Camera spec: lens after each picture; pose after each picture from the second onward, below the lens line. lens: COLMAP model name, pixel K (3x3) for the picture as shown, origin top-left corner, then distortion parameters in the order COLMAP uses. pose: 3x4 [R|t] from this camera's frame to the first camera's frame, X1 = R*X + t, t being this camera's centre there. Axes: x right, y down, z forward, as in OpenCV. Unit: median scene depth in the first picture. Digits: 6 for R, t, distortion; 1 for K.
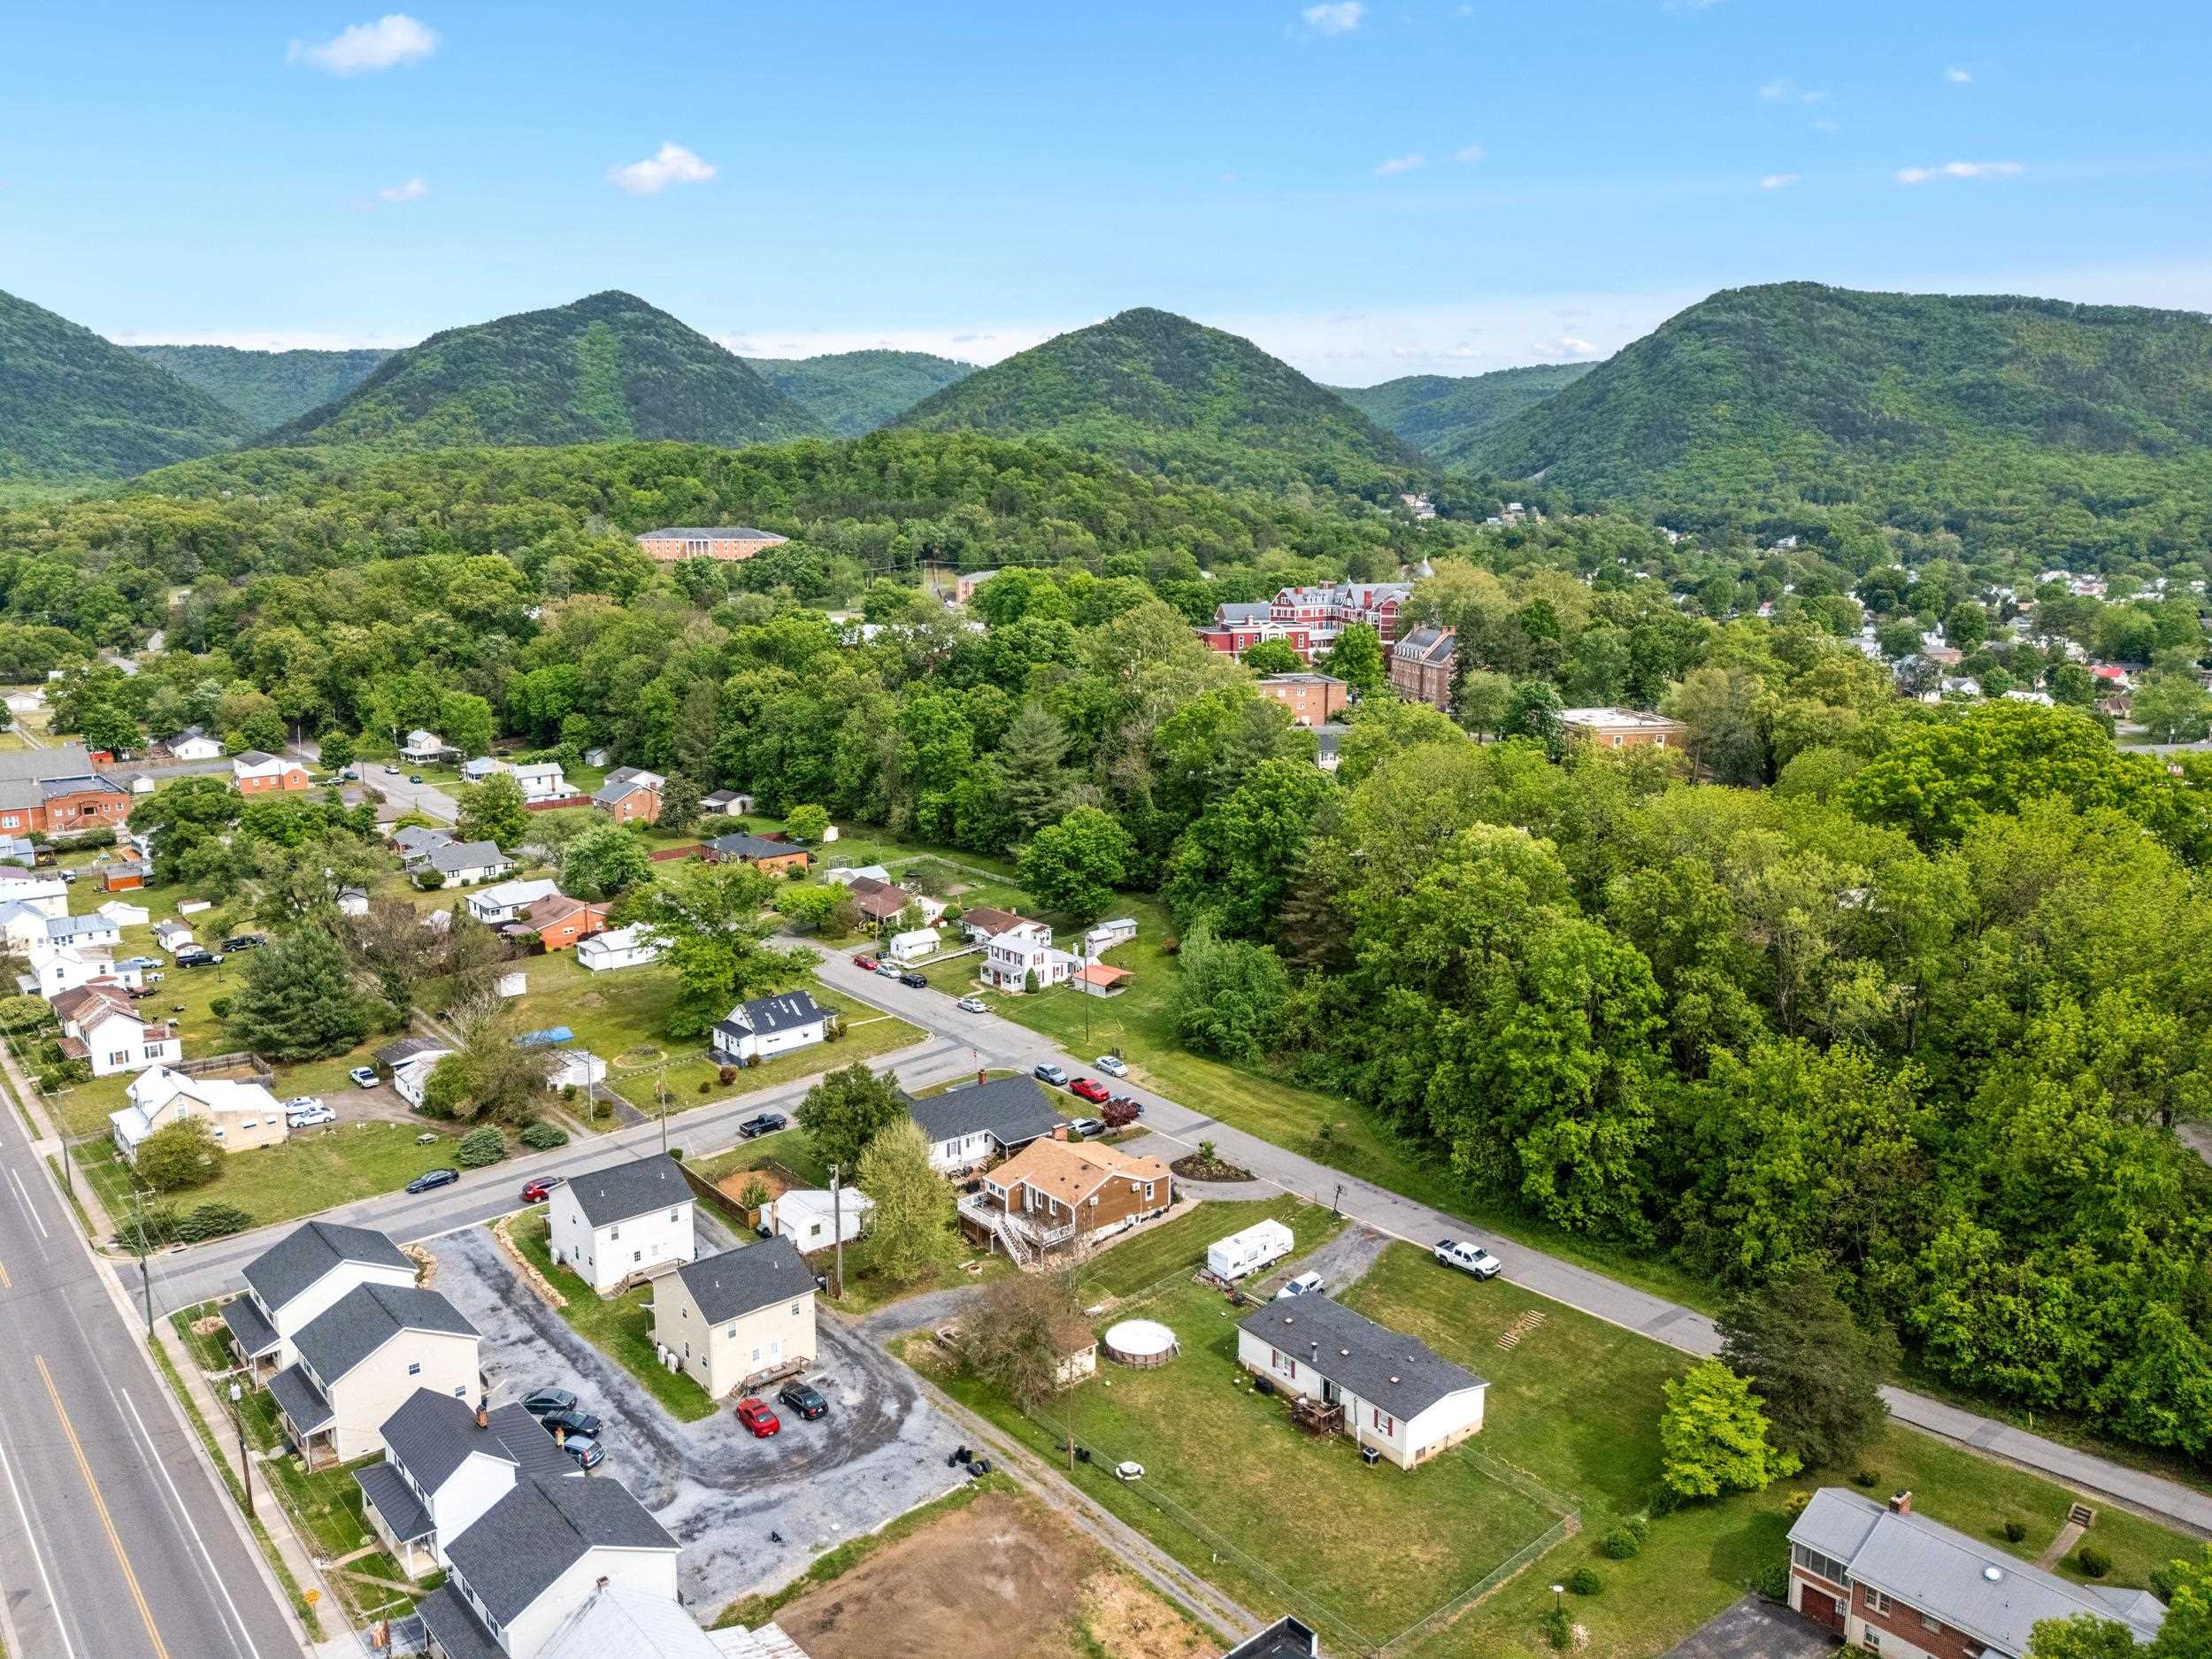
lens RADIAL K [[1626.5, 0, 1104.5], [0, 1626.5, 824.8], [0, 0, 1]] dist [0.084043, -0.085406]
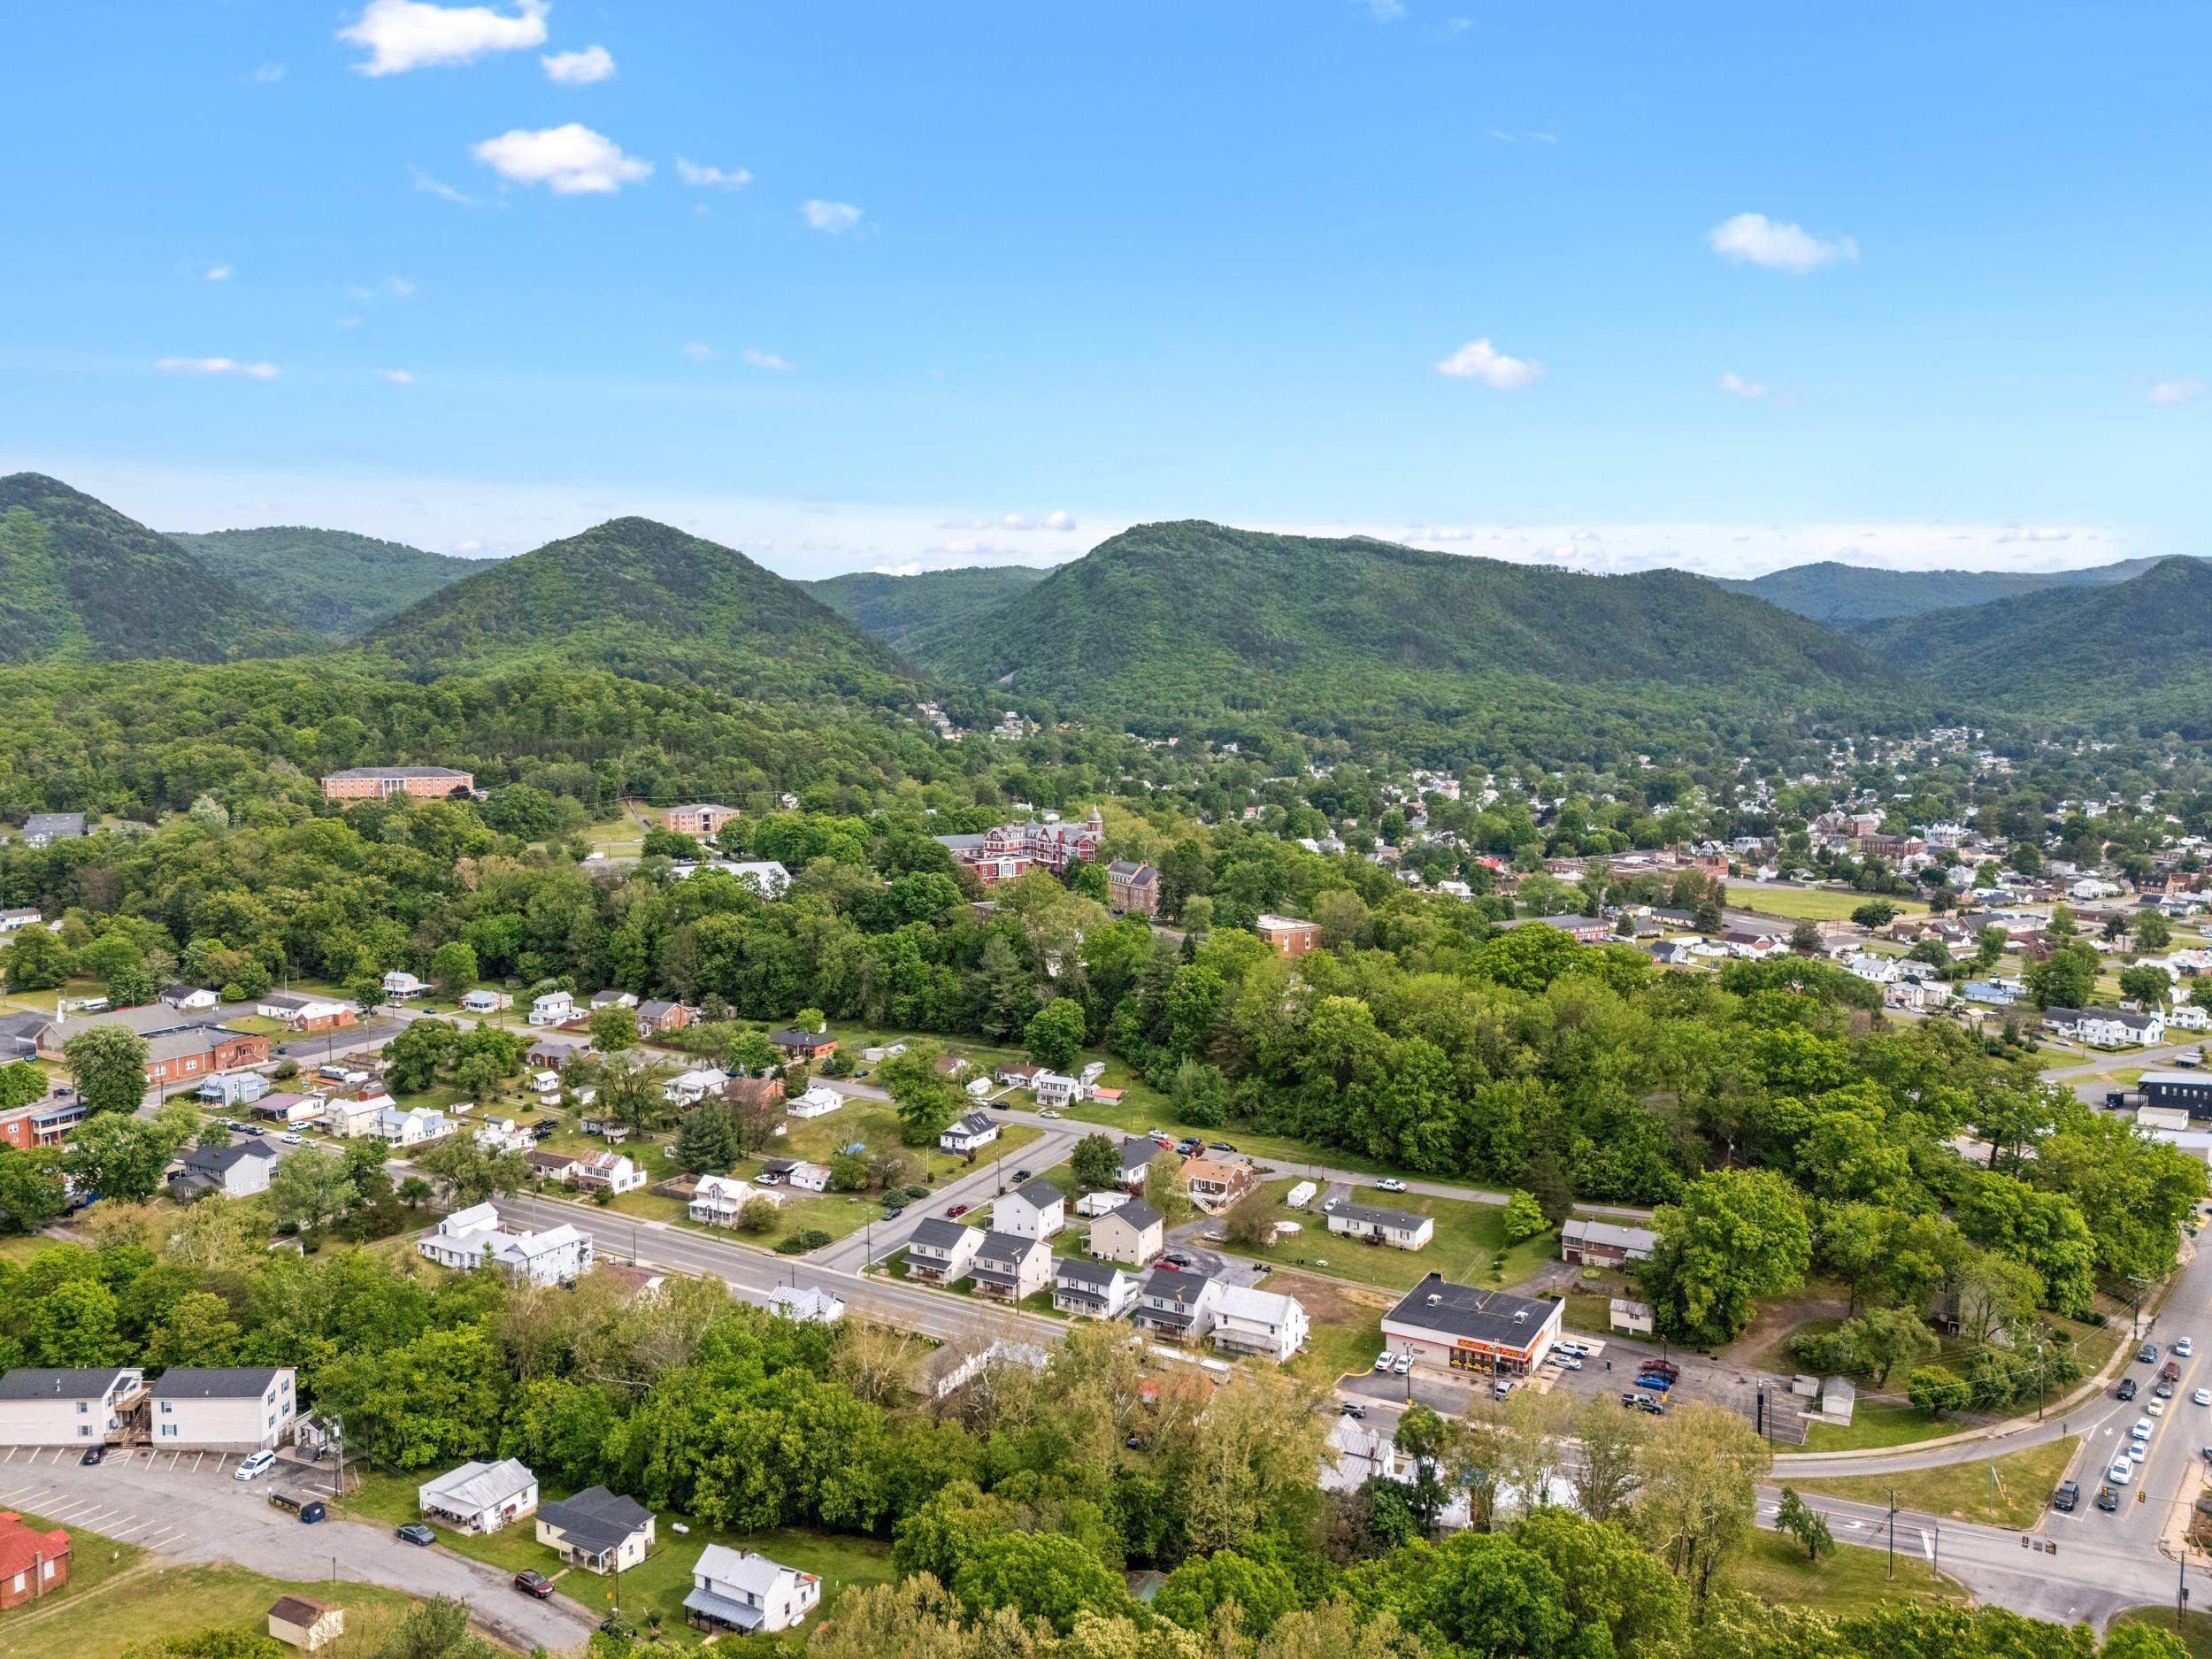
lens RADIAL K [[1626.5, 0, 1104.5], [0, 1626.5, 824.8], [0, 0, 1]] dist [0.084043, -0.085406]
pose [[0.938943, -0.026316, 0.343064, -0.454844], [0.061259, 0.993927, -0.091418, -0.027872], [-0.338574, 0.106852, 0.934853, -0.525112]]
